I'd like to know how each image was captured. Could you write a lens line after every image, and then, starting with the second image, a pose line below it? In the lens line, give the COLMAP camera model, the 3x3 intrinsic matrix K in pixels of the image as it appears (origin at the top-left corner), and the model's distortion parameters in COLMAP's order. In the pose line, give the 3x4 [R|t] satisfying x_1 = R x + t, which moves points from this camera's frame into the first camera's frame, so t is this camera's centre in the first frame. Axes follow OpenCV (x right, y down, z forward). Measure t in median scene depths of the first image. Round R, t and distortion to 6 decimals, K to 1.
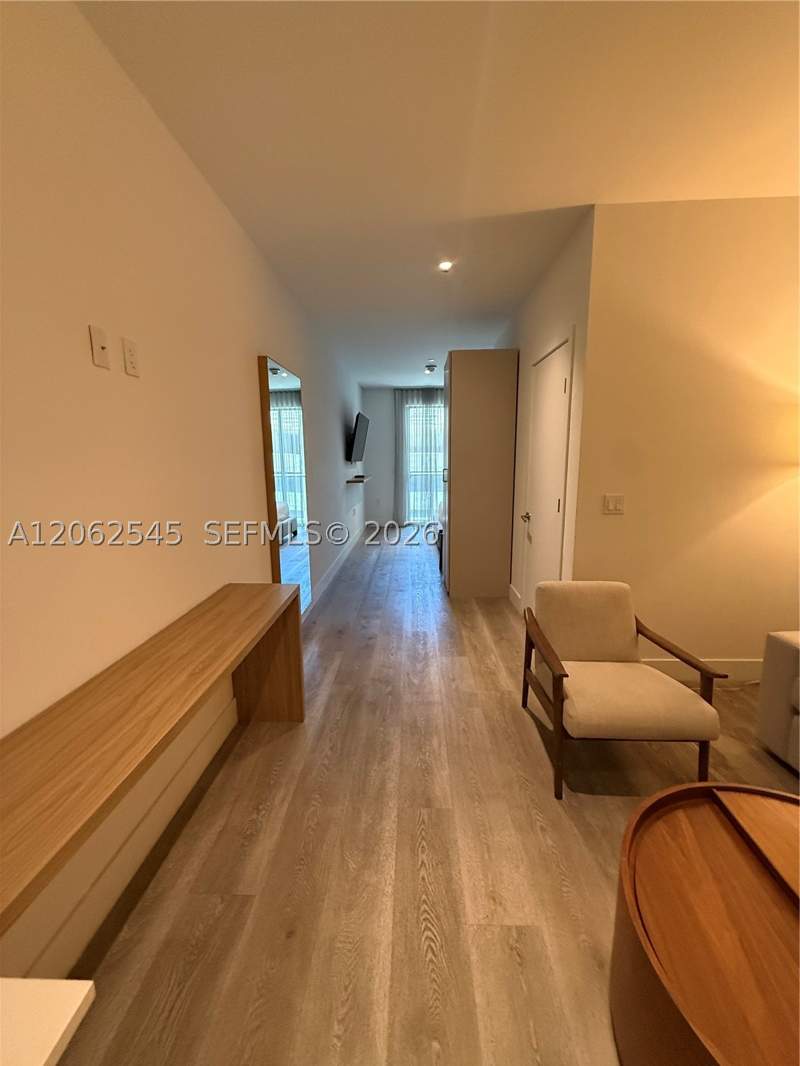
lens RADIAL K [[426.2, 0, 399.4], [0, 426.2, 530.2], [0, 0, 1]] dist [0.000362, 0.000440]
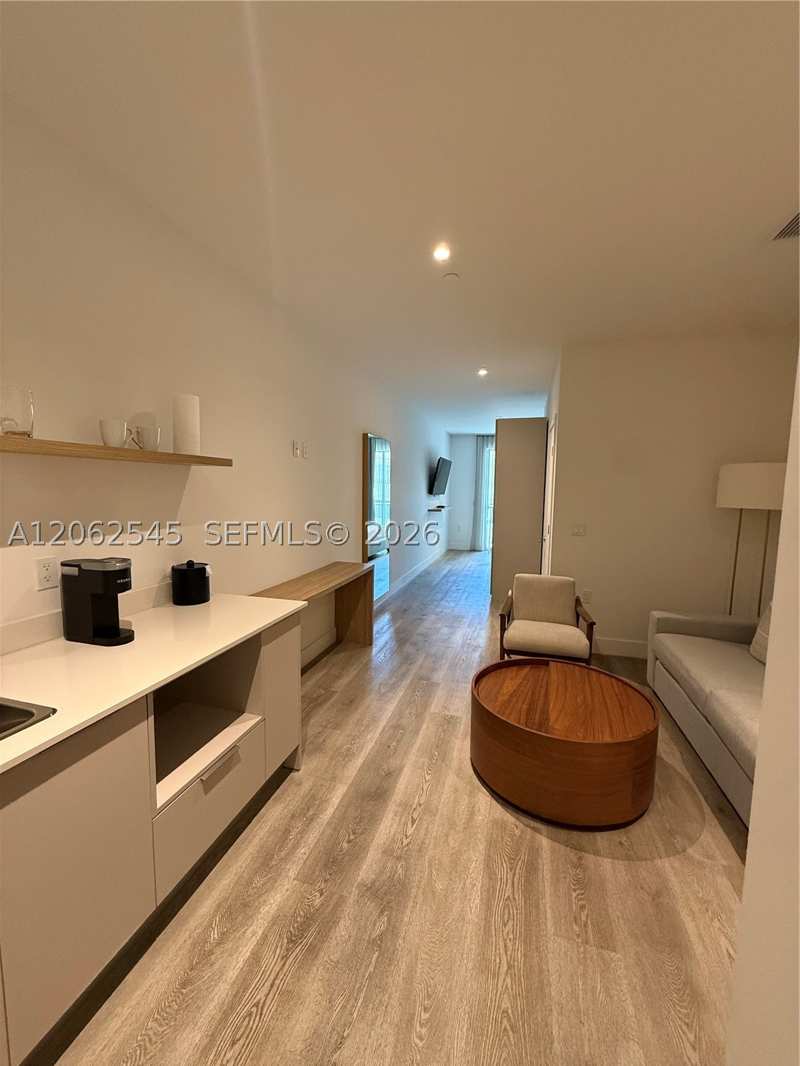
lens RADIAL K [[426.2, 0, 399.4], [0, 426.2, 530.2], [0, 0, 1]] dist [0.000362, 0.000440]
pose [[0.969159, 0.047845, -0.241747, 0.350697], [-0.064922, 0.995889, -0.063172, 0.109738], [0.237730, 0.076919, 0.968281, -0.855355]]
